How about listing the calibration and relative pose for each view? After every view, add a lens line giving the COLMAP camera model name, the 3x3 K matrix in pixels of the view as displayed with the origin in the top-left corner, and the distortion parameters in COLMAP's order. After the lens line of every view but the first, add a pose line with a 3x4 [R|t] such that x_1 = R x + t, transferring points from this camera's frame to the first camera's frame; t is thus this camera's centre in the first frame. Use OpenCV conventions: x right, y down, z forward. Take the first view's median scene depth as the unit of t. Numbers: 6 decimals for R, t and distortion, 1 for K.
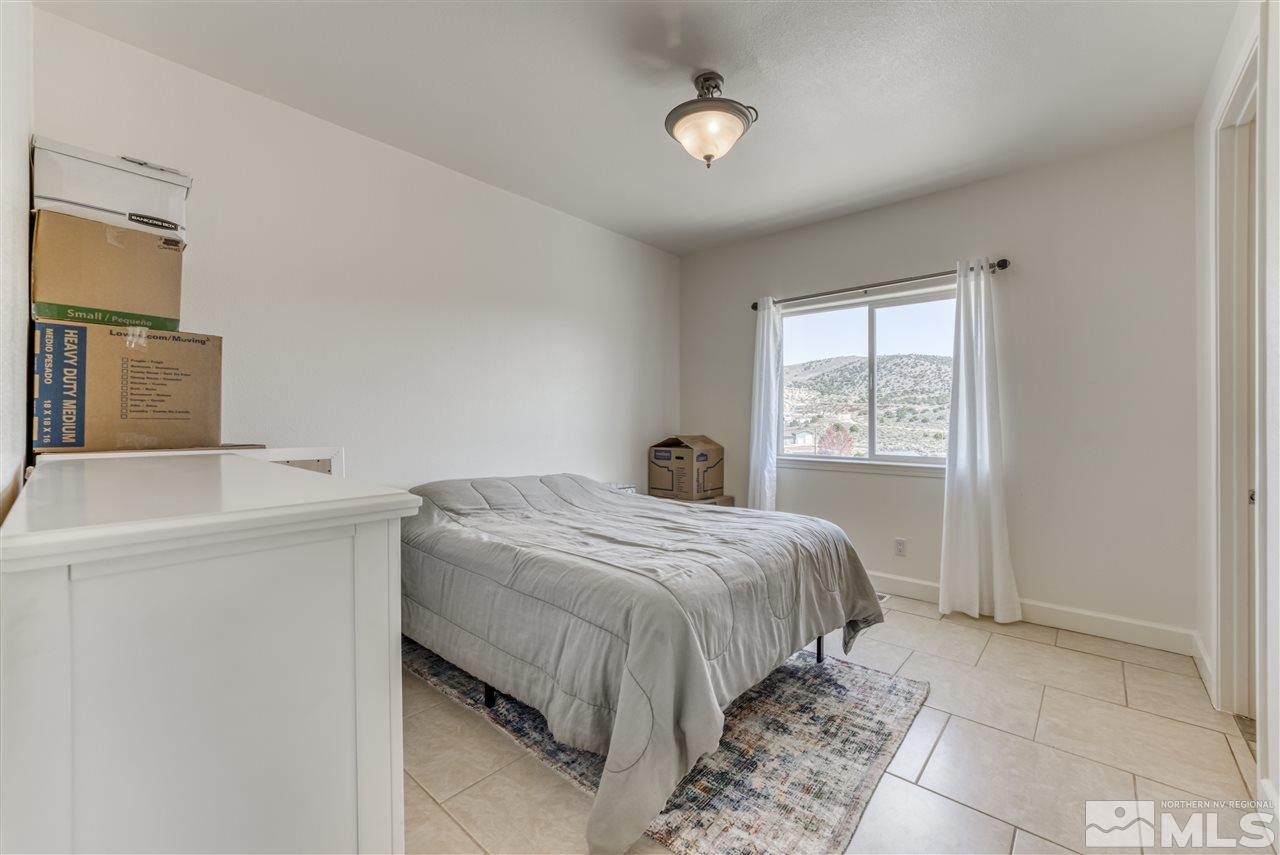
lens RADIAL K [[517.6, 0, 647.4], [0, 517.6, 425.2], [0, 0, 1]] dist [-0.007042, 0.001295]
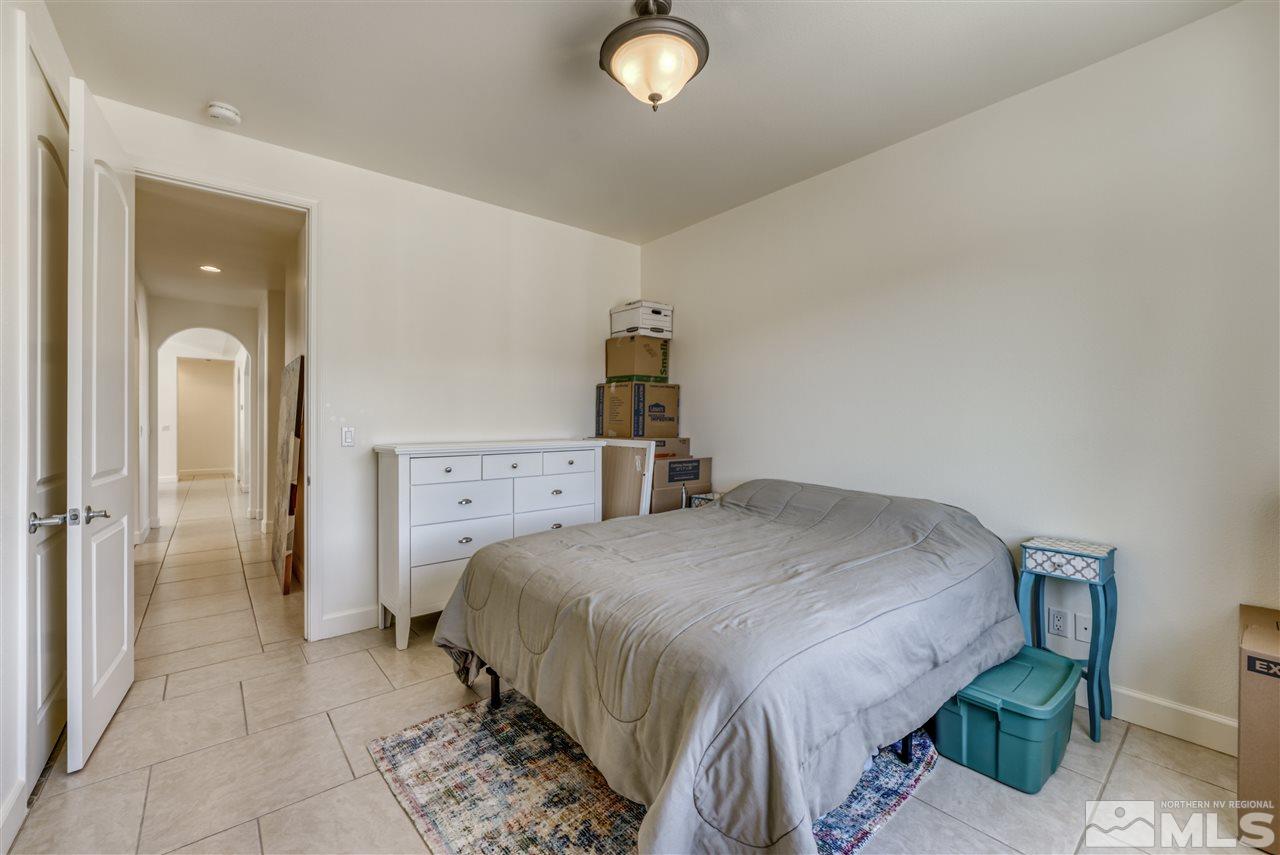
lens RADIAL K [[517.6, 0, 646.7], [0, 517.6, 420.2], [0, 0, 1]] dist [-0.007042, 0.001295]
pose [[-0.139976, -0.001483, -0.990154, 1.236740], [-0.008637, 0.999963, -0.000277, -0.035538], [0.990117, 0.008513, -0.139983, 1.451937]]
